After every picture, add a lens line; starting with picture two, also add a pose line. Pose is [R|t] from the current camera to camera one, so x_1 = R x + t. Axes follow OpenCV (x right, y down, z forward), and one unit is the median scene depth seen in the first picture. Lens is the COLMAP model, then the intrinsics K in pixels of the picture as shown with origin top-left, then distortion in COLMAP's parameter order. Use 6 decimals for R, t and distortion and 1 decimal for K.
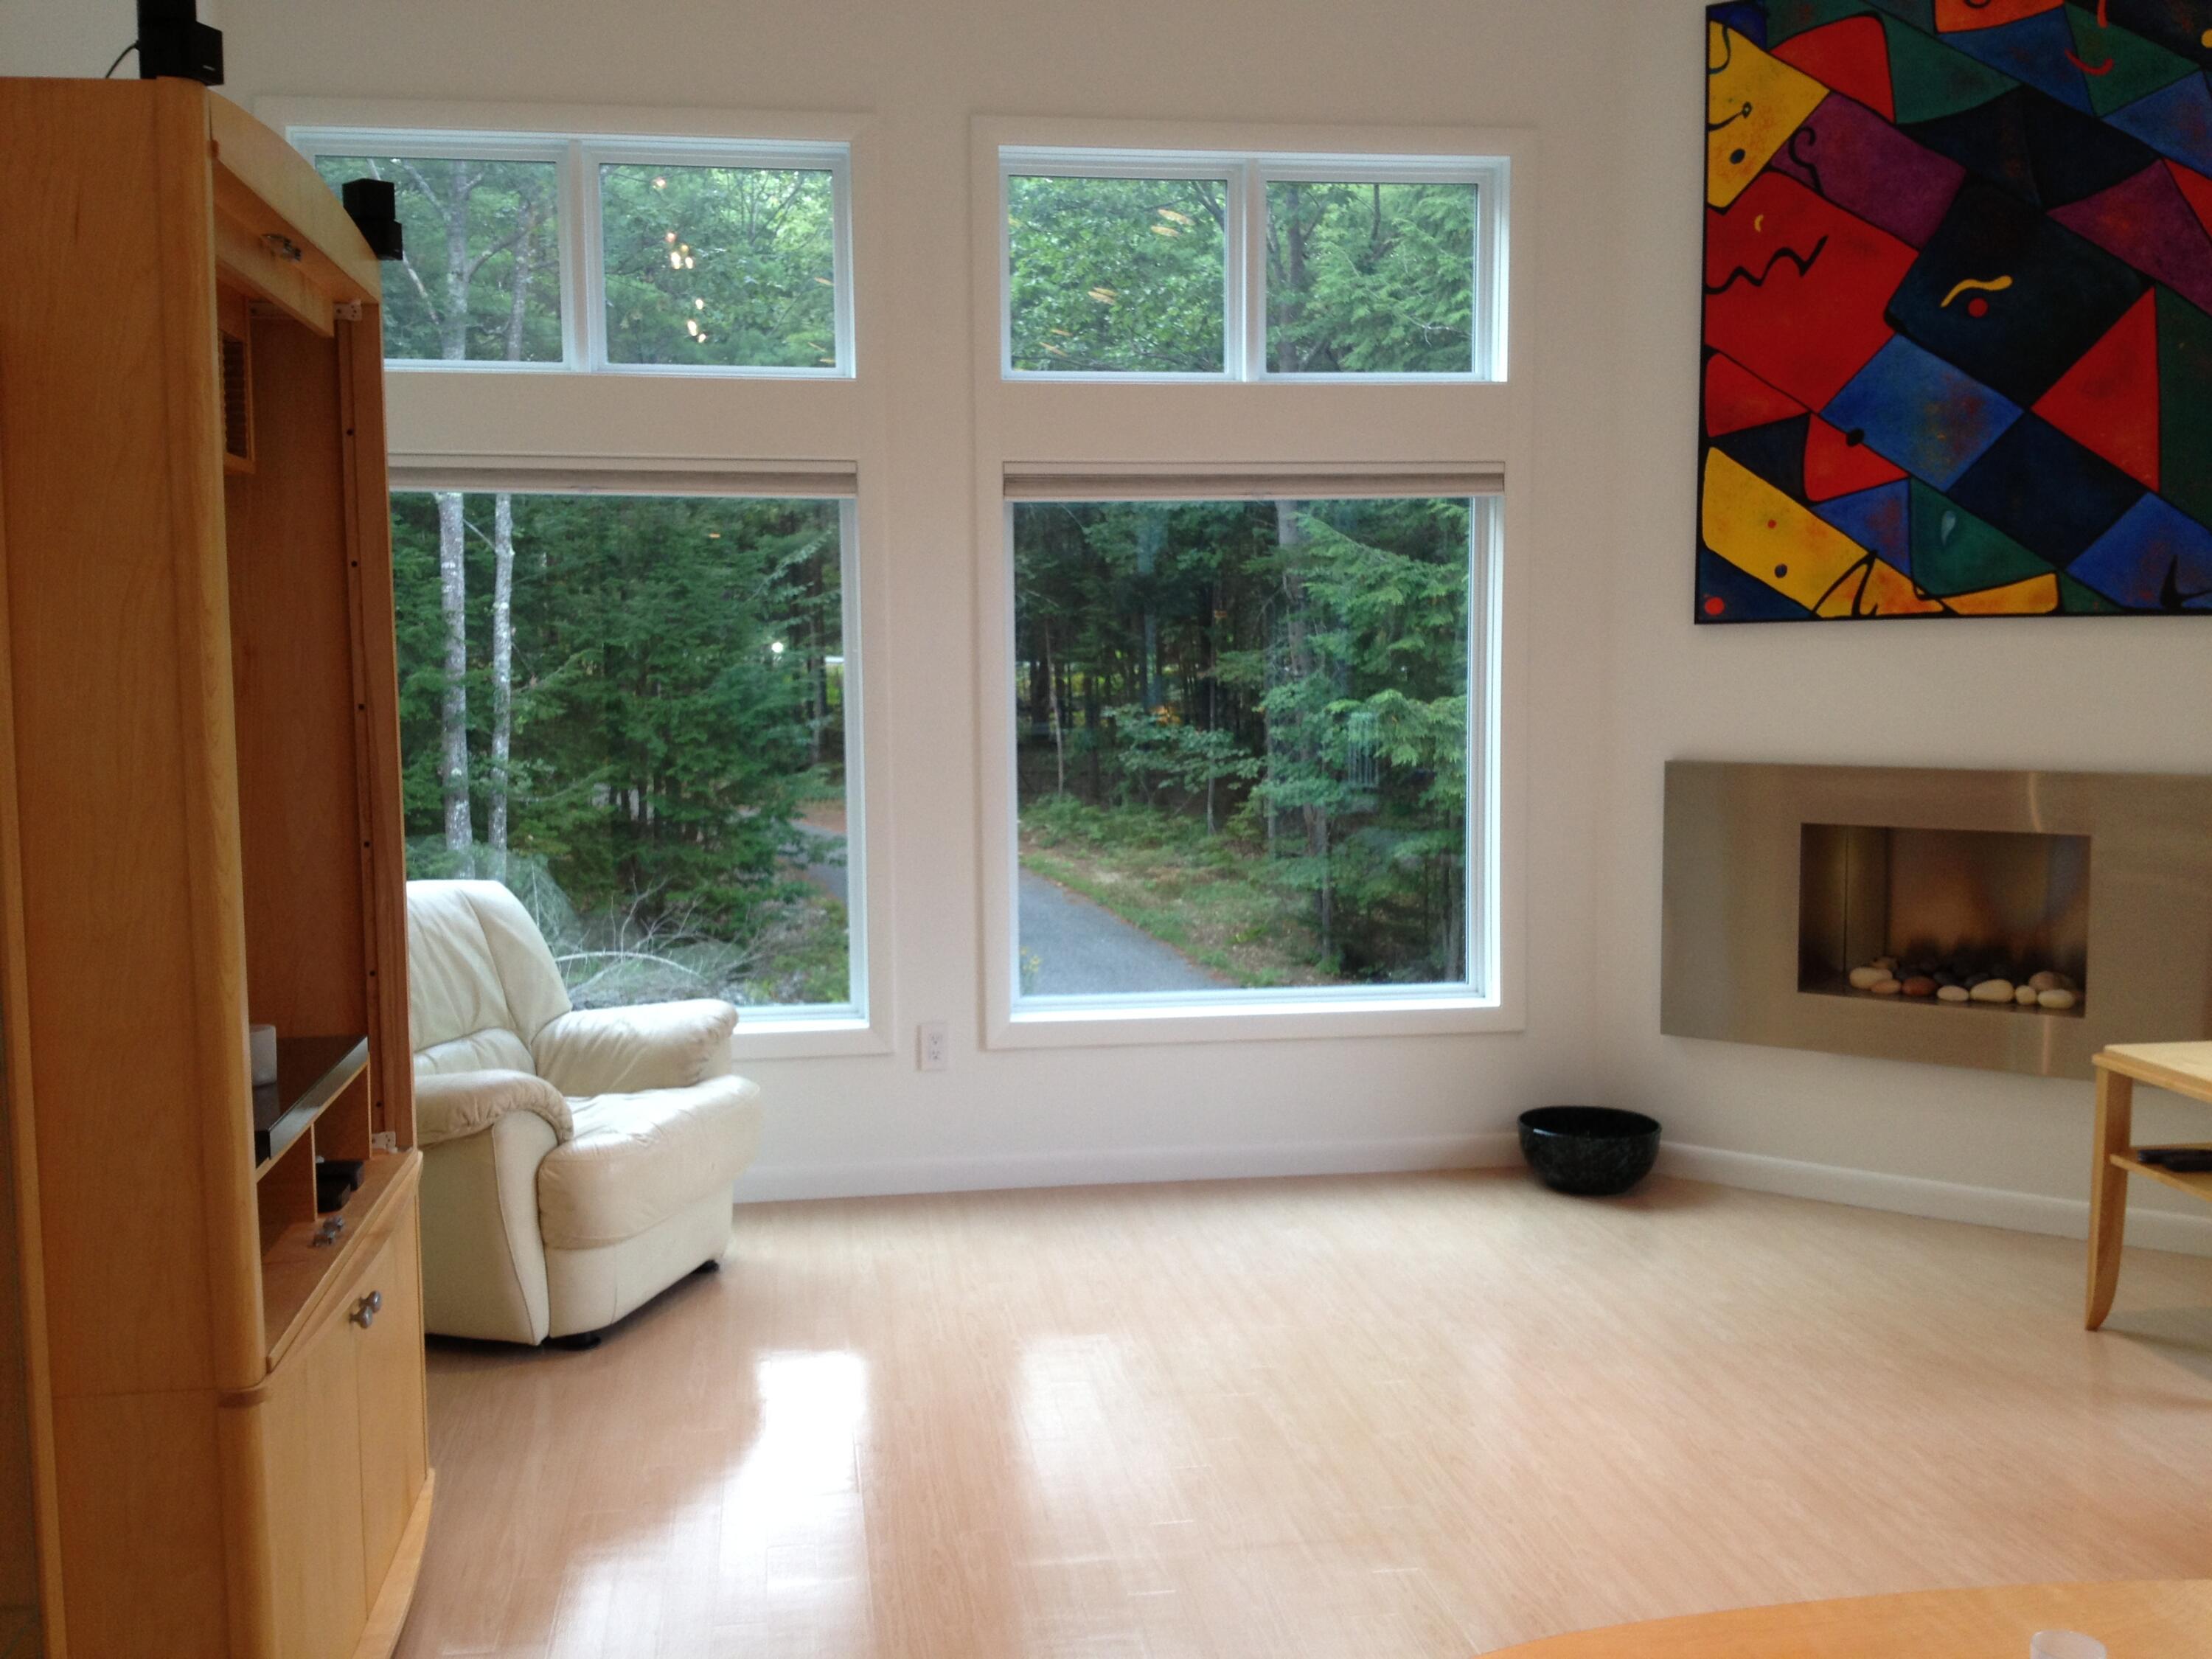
lens RADIAL K [[2056.5, 0, 1087.1], [0, 2056.5, 848.1], [0, 0, 1]] dist [-0.039481, 0.000000]
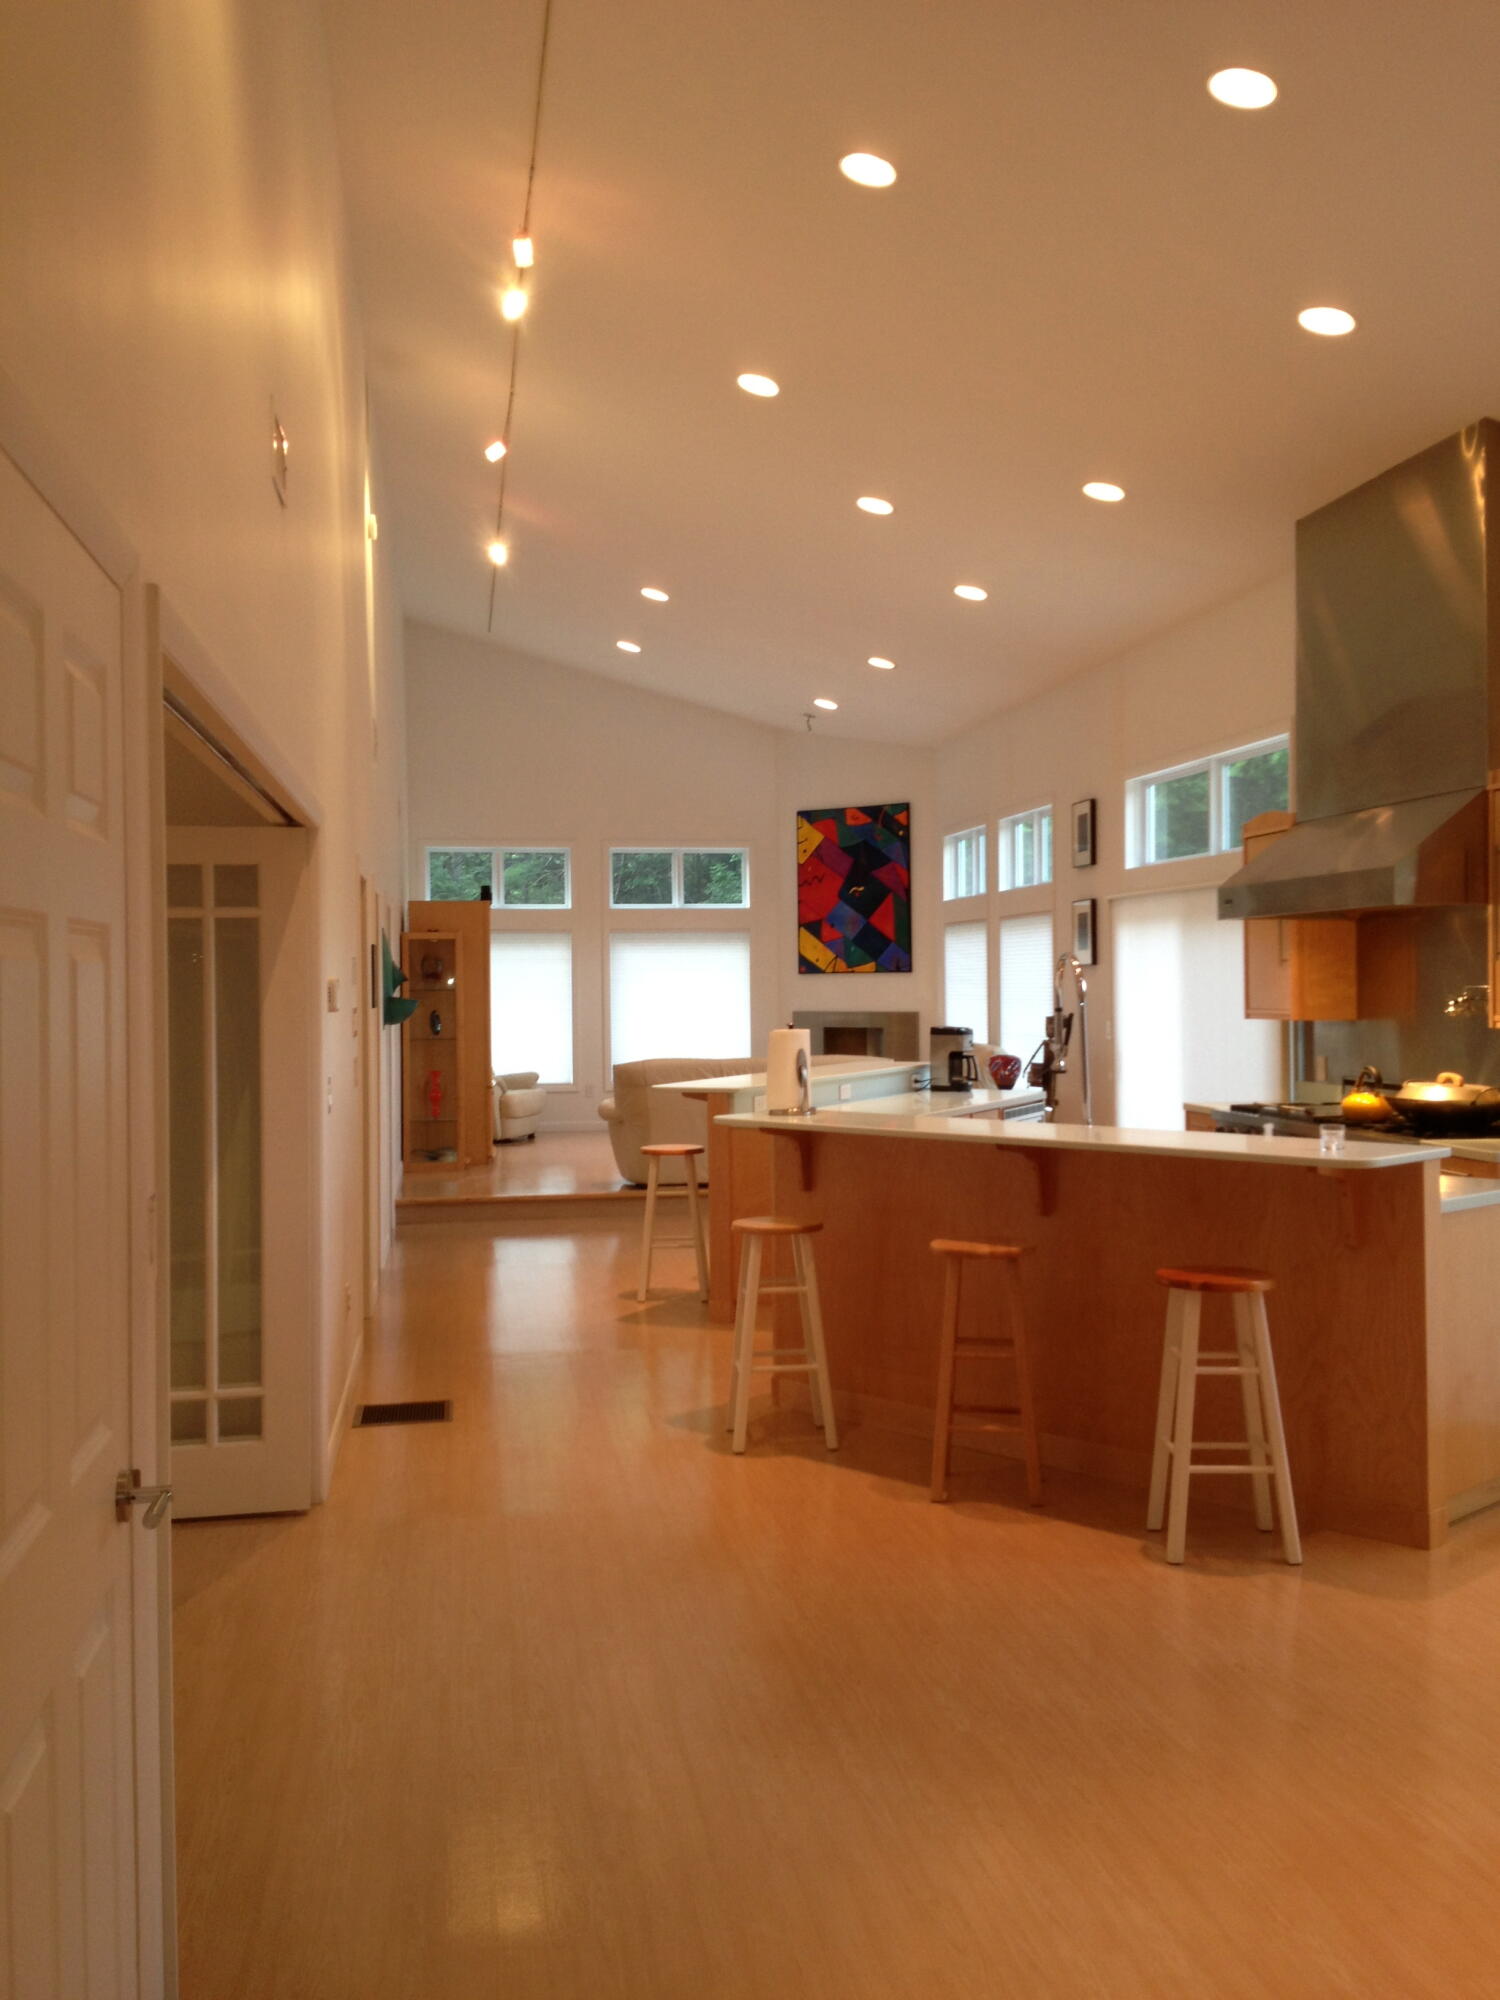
lens RADIAL K [[1859.4, 0, 757.5], [0, 1859.4, 991.4], [0, 0, 1]] dist [-0.039481, 0.000000]
pose [[0.999995, -0.002663, 0.001559, 0.230997], [0.002782, 0.996646, -0.081784, 0.206638], [-0.001336, 0.081787, 0.996649, -2.471849]]
